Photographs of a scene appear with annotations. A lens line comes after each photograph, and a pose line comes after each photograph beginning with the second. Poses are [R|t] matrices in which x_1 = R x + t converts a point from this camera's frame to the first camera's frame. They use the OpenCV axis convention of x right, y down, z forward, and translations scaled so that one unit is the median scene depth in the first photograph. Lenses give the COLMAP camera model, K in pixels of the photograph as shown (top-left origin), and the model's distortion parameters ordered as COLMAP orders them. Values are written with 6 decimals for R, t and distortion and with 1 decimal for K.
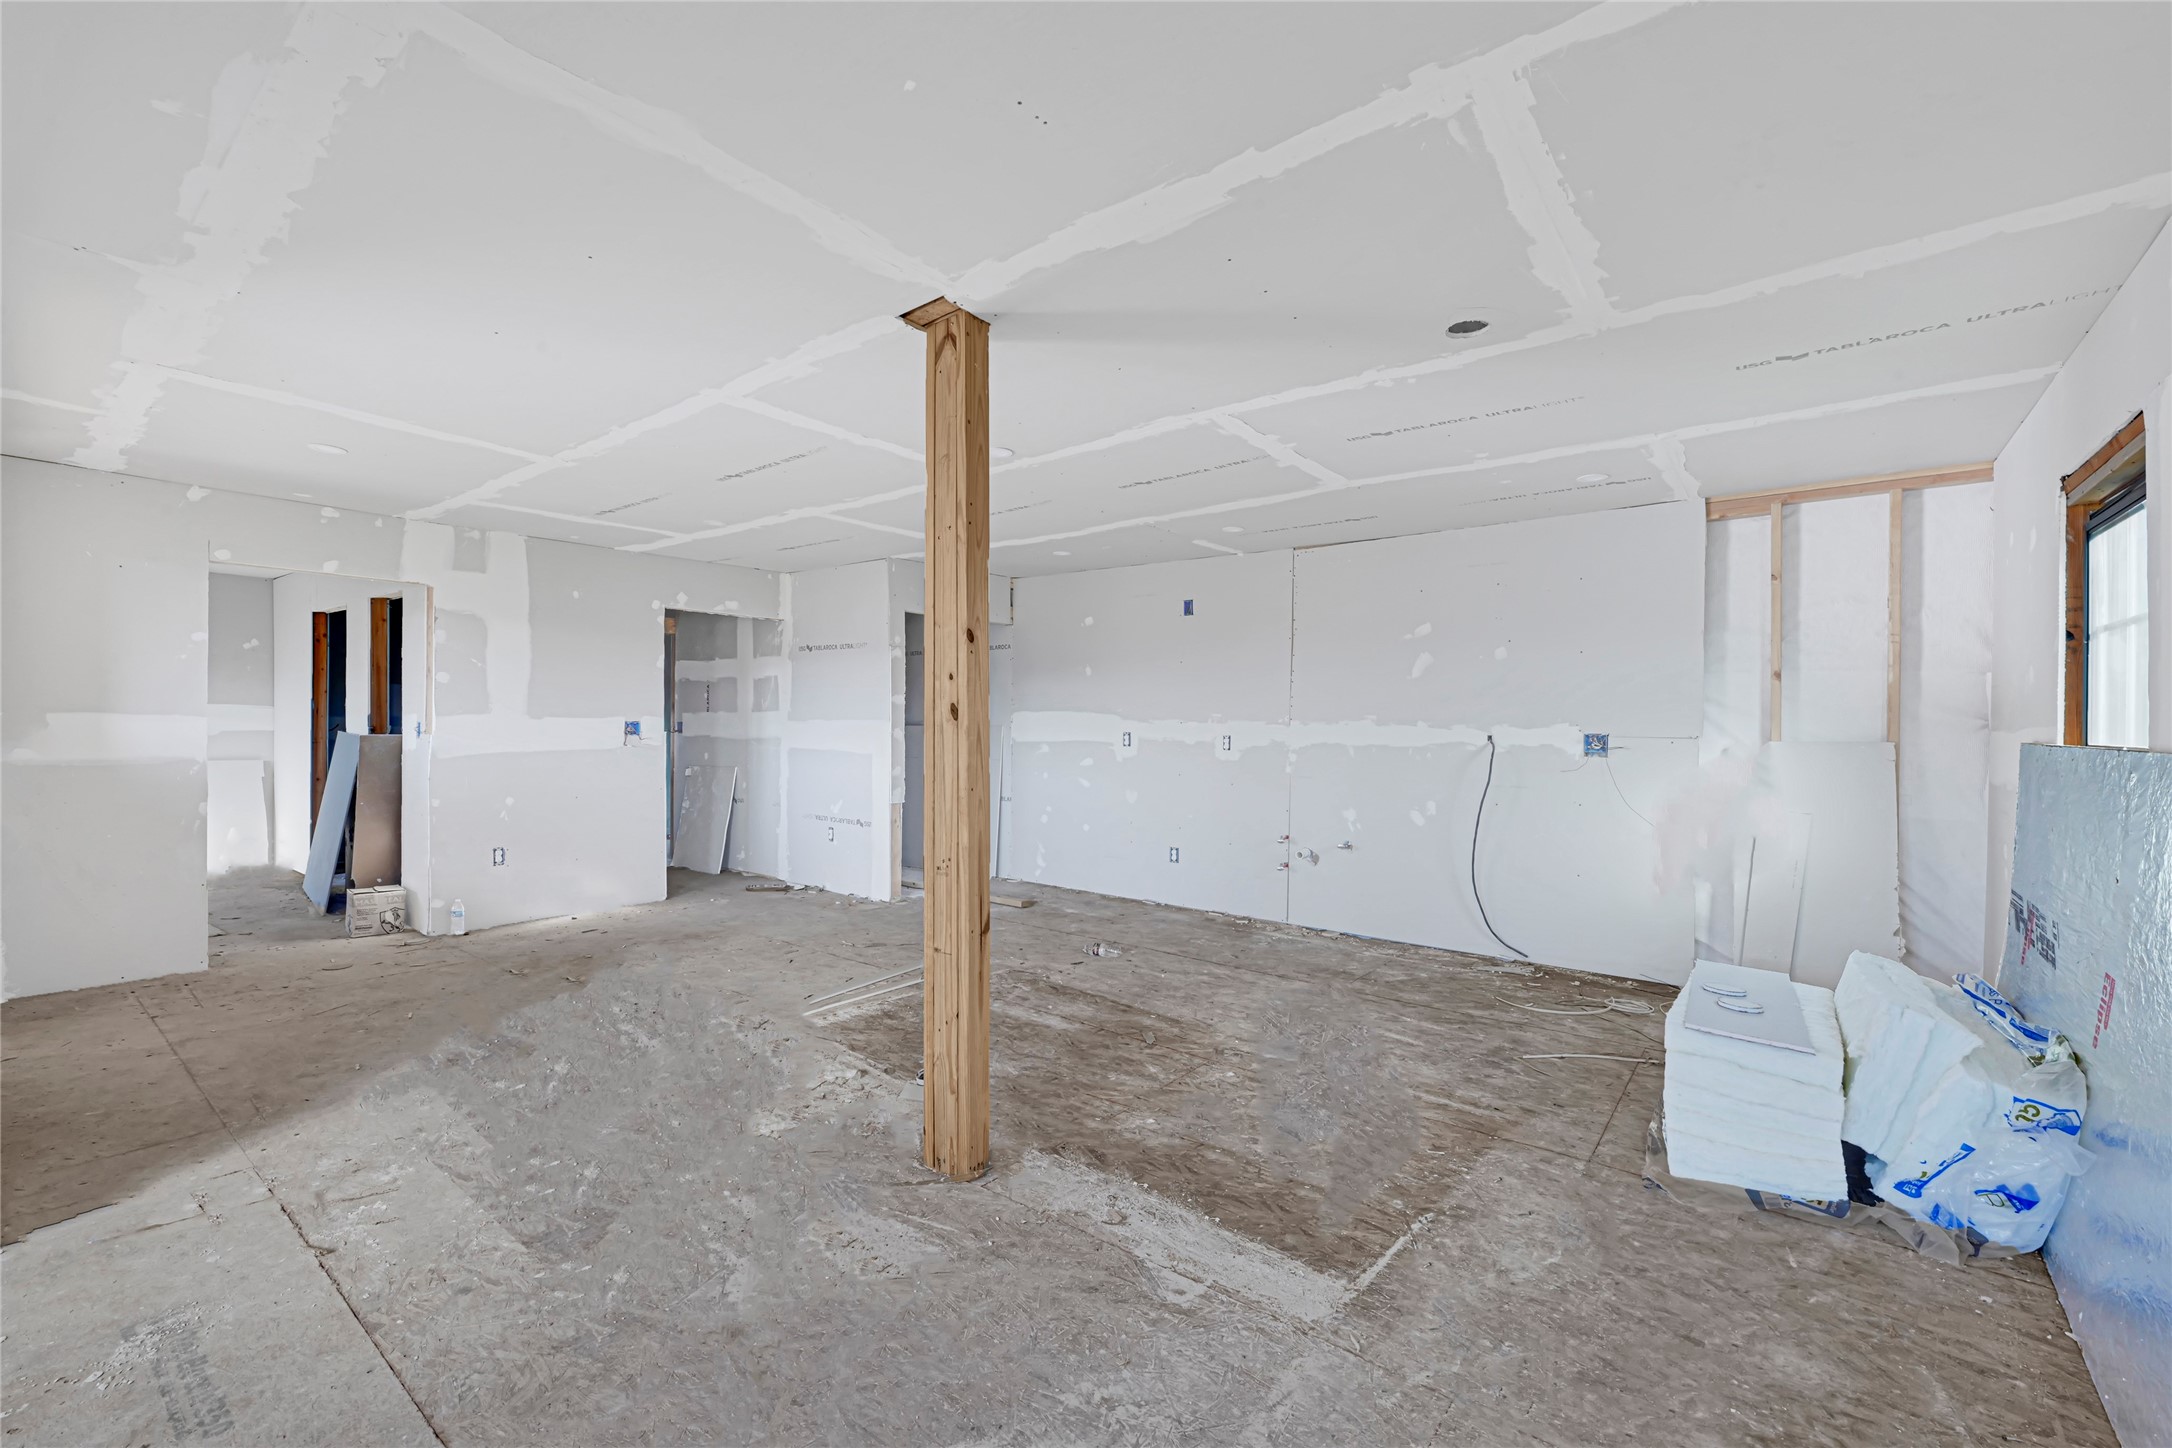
lens RADIAL K [[900.5, 0, 1094.3], [0, 900.5, 733.9], [0, 0, 1]] dist [-0.002546, -0.000057]
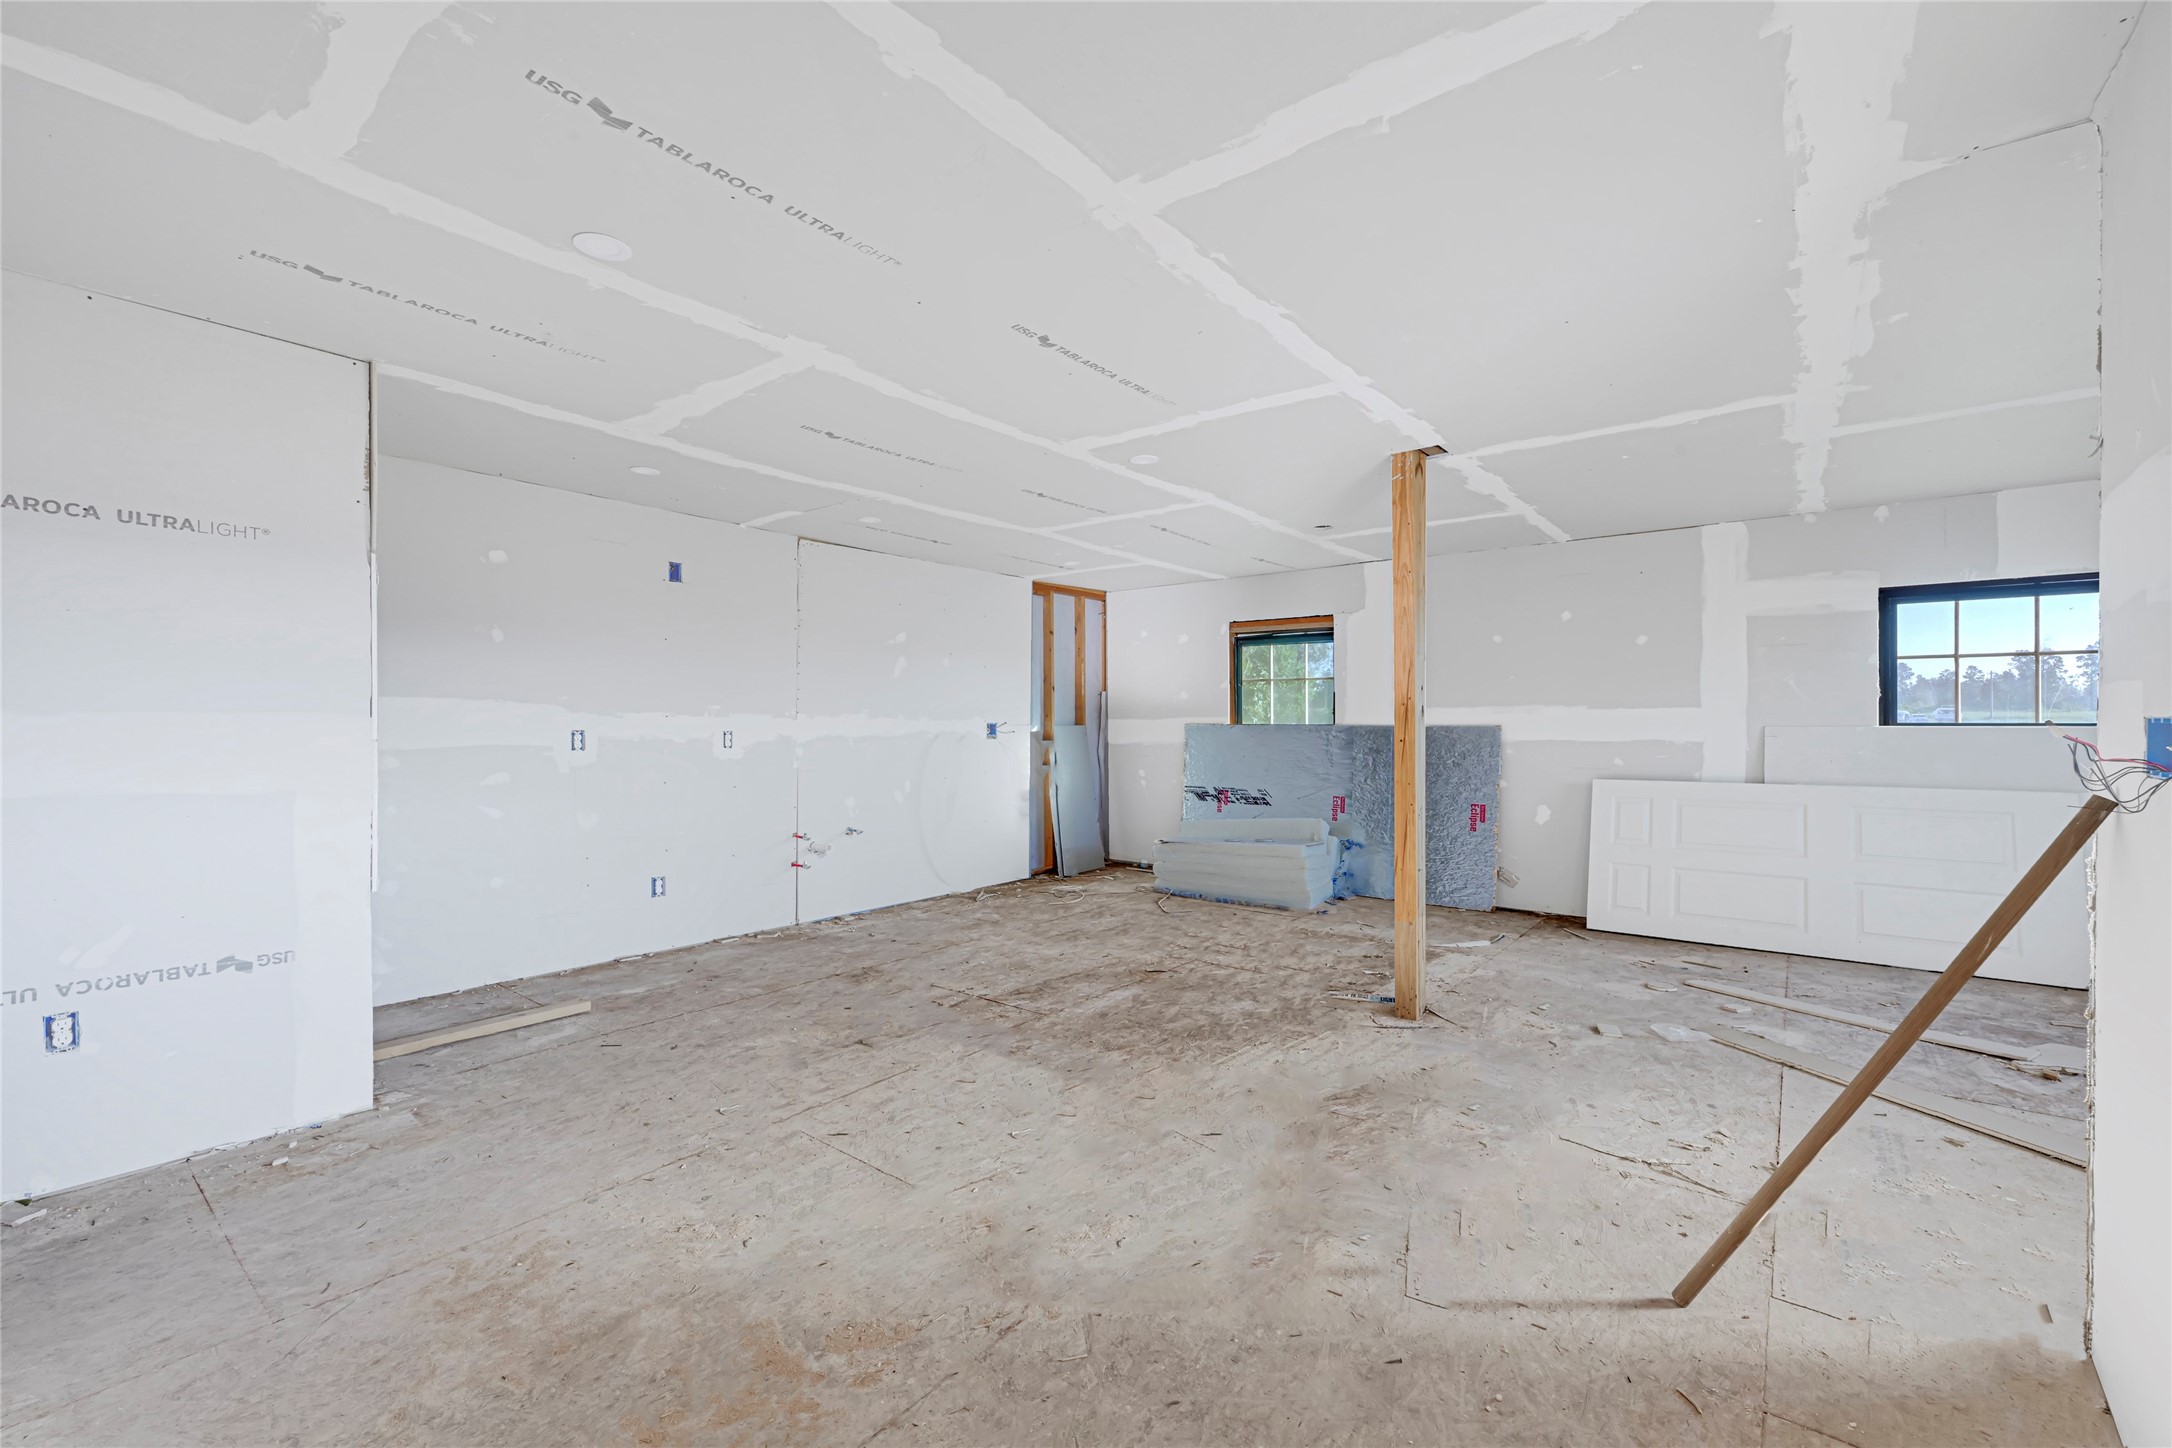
lens RADIAL K [[900.5, 0, 1067.2], [0, 900.5, 723.2], [0, 0, 1]] dist [-0.002546, -0.000057]
pose [[0.016880, -0.012561, 0.999779, -1.111227], [0.011248, 0.999860, 0.012372, -0.020101], [-0.999794, 0.011037, 0.017019, 1.030932]]
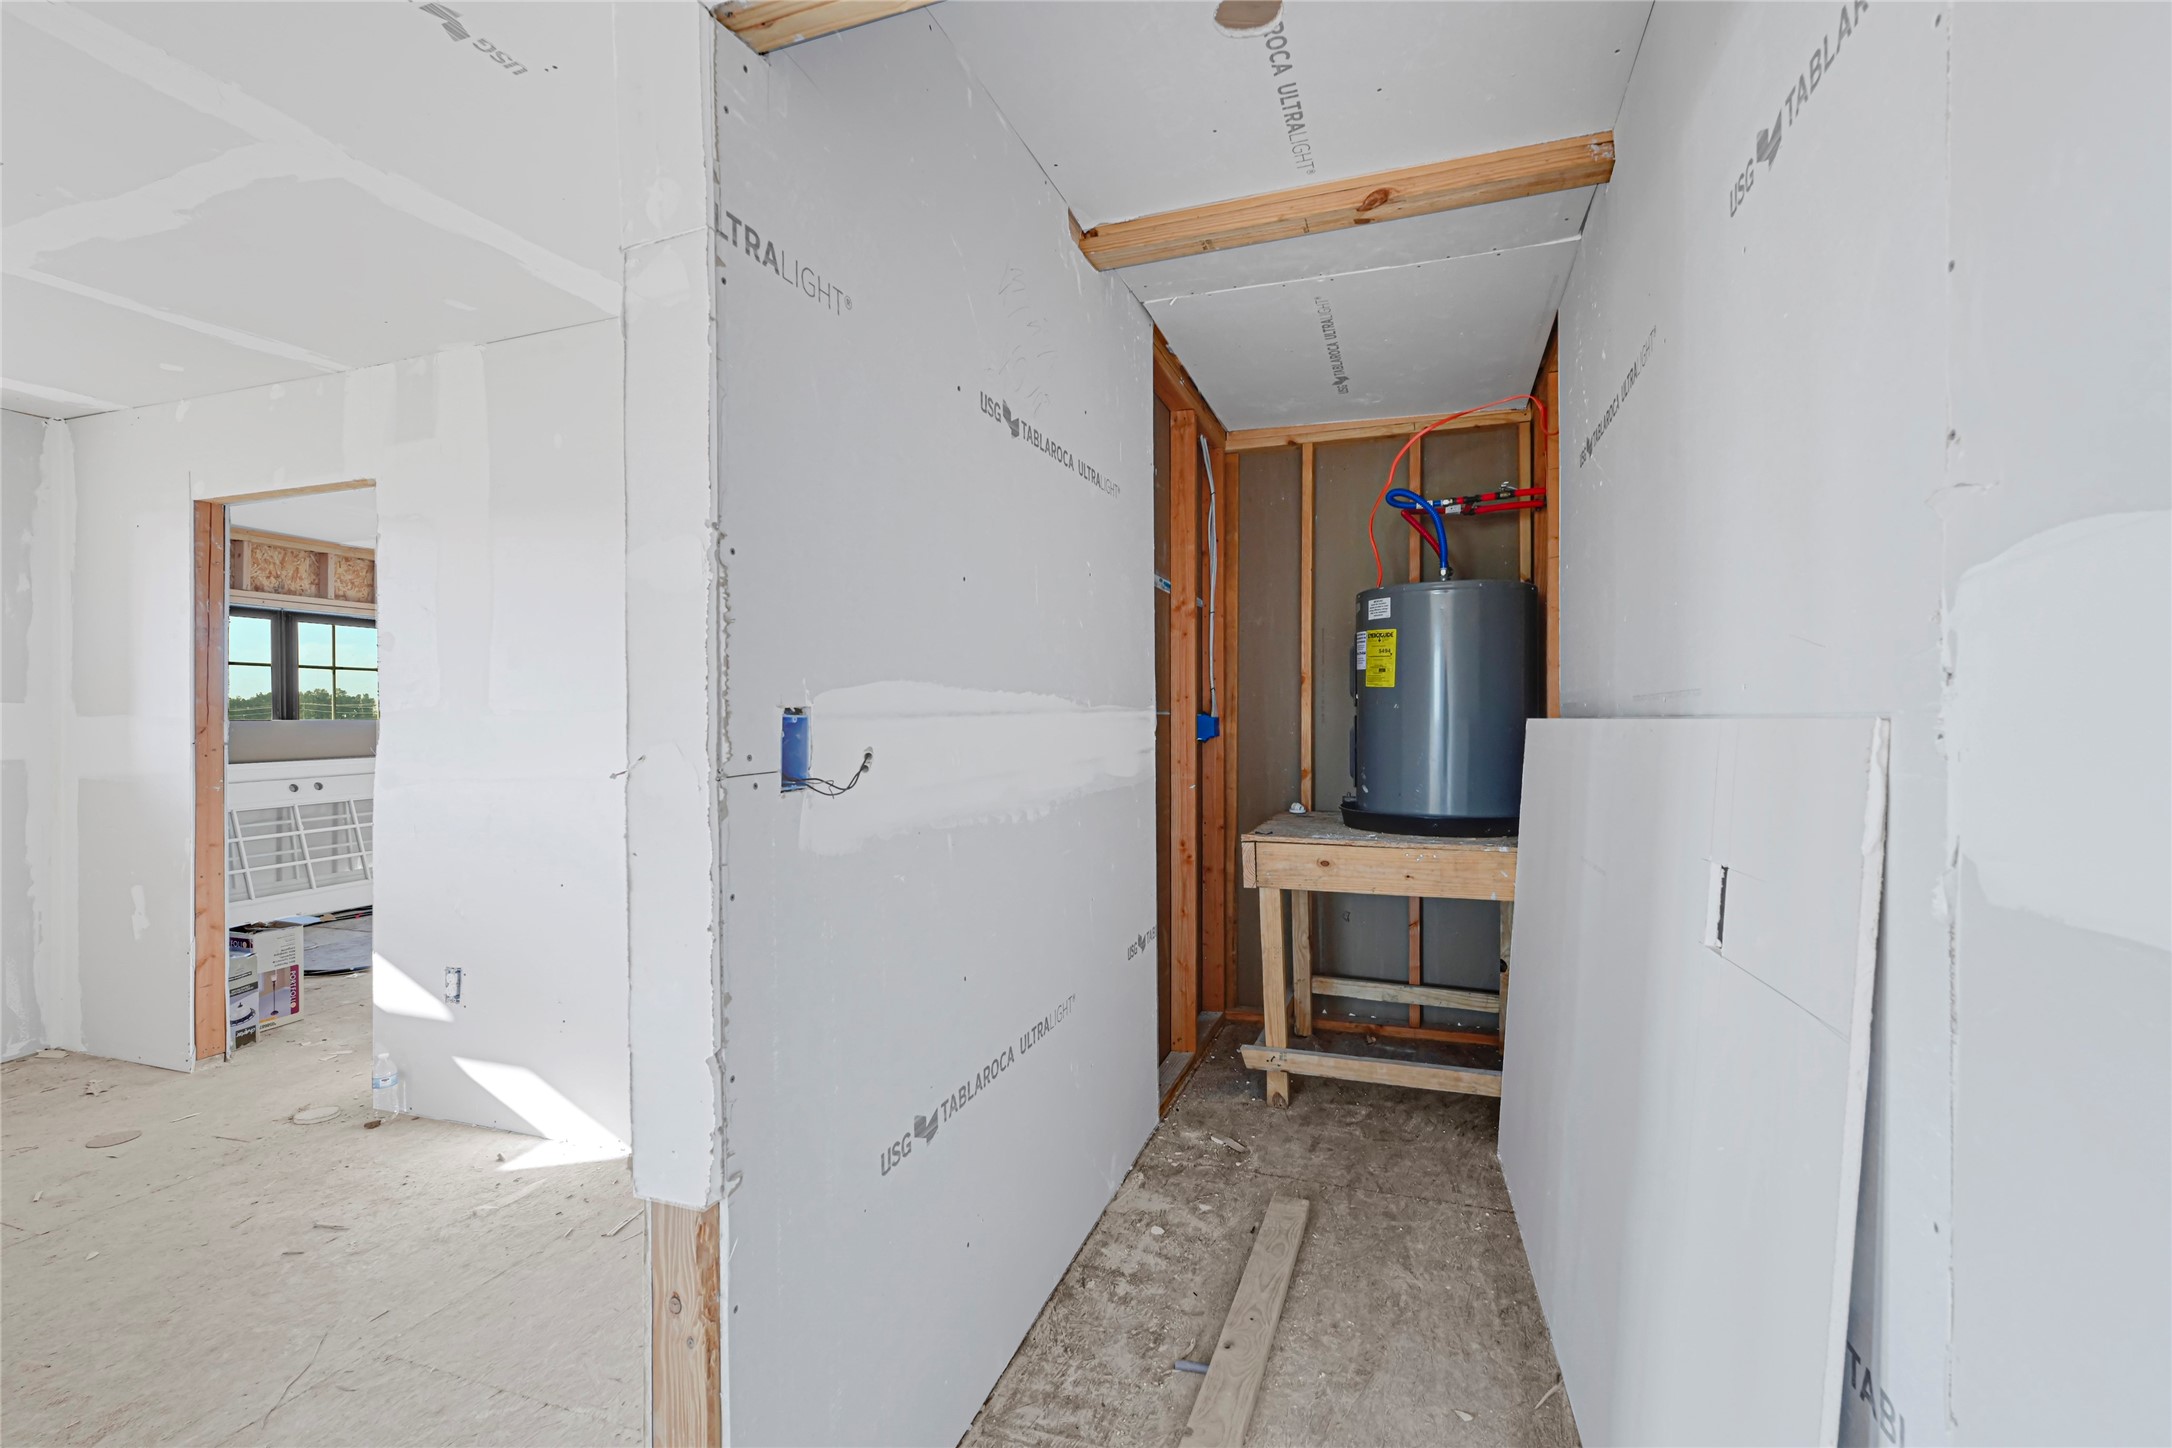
lens RADIAL K [[900.5, 0, 1099.8], [0, 900.5, 720.9], [0, 0, 1]] dist [-0.002546, -0.000057]
pose [[0.326003, -0.003615, -0.945362, -0.088374], [-0.001646, 0.999989, -0.004391, -0.017268], [0.945367, 0.002987, 0.325993, 1.690509]]
